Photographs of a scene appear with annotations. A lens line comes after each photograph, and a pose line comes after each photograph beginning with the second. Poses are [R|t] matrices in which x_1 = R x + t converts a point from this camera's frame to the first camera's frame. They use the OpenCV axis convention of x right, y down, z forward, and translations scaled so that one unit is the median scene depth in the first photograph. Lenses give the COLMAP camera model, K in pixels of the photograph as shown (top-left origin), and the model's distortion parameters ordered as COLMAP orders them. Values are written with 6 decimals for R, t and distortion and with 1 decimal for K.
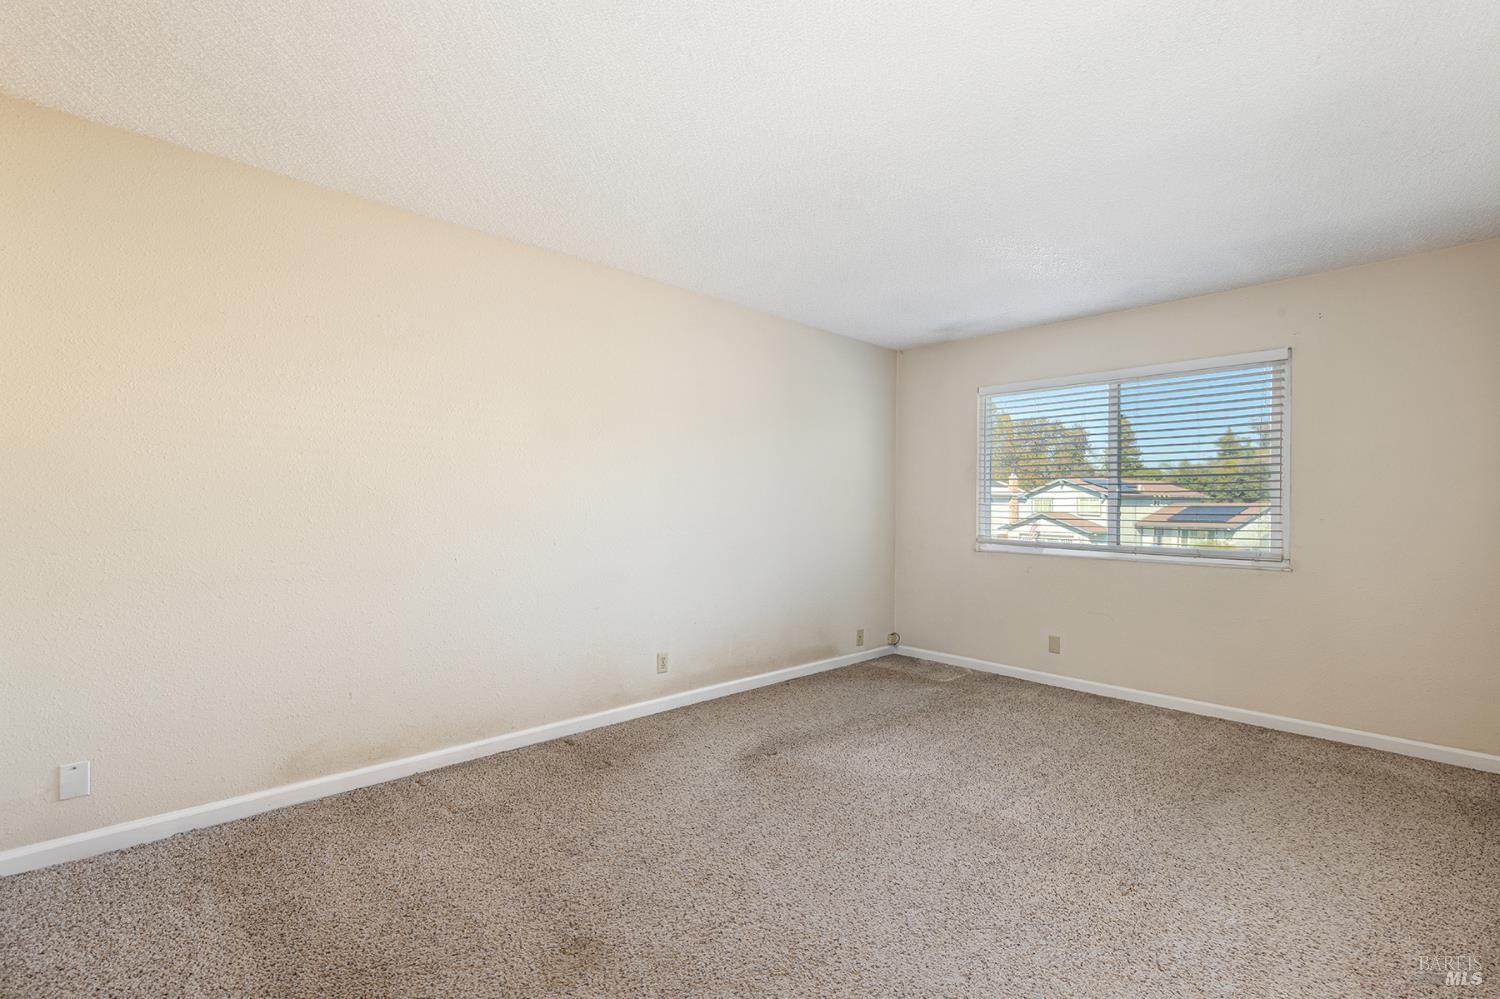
lens RADIAL K [[662.3, 0, 753.3], [0, 662.3, 509.2], [0, 0, 1]] dist [0.001625, 0.000185]
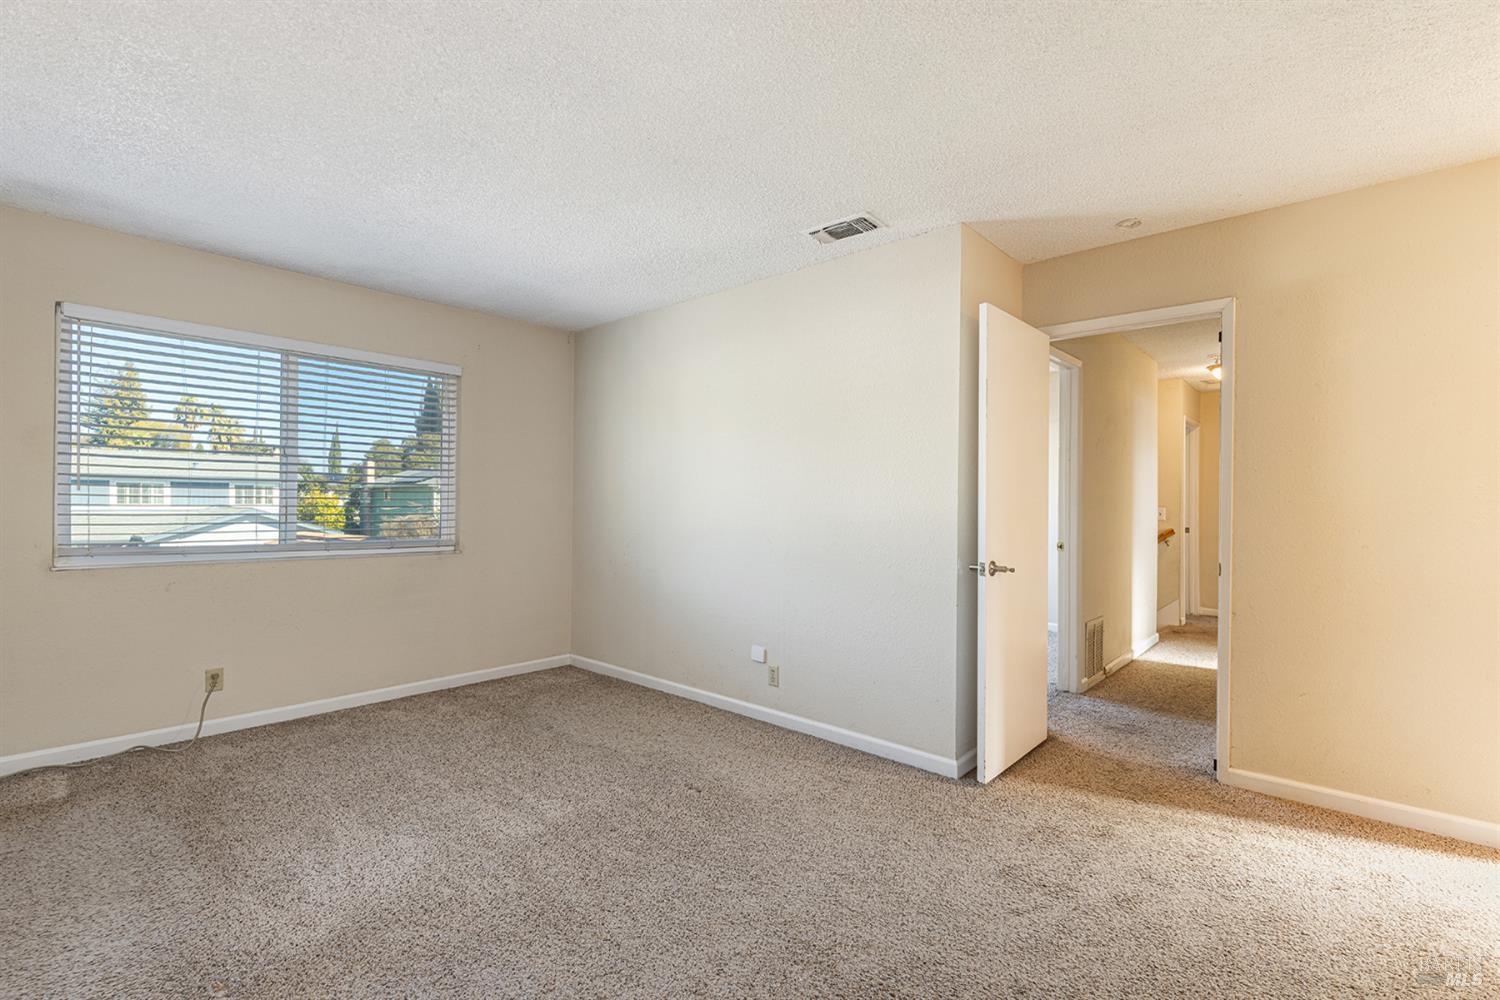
lens RADIAL K [[662.3, 0, 754.8], [0, 662.3, 493.0], [0, 0, 1]] dist [0.001625, 0.000185]
pose [[-0.076740, 0.013973, 0.996953, -0.398669], [-0.002879, 0.999895, -0.014236, 0.000379], [-0.997047, -0.003963, -0.076692, 0.507041]]
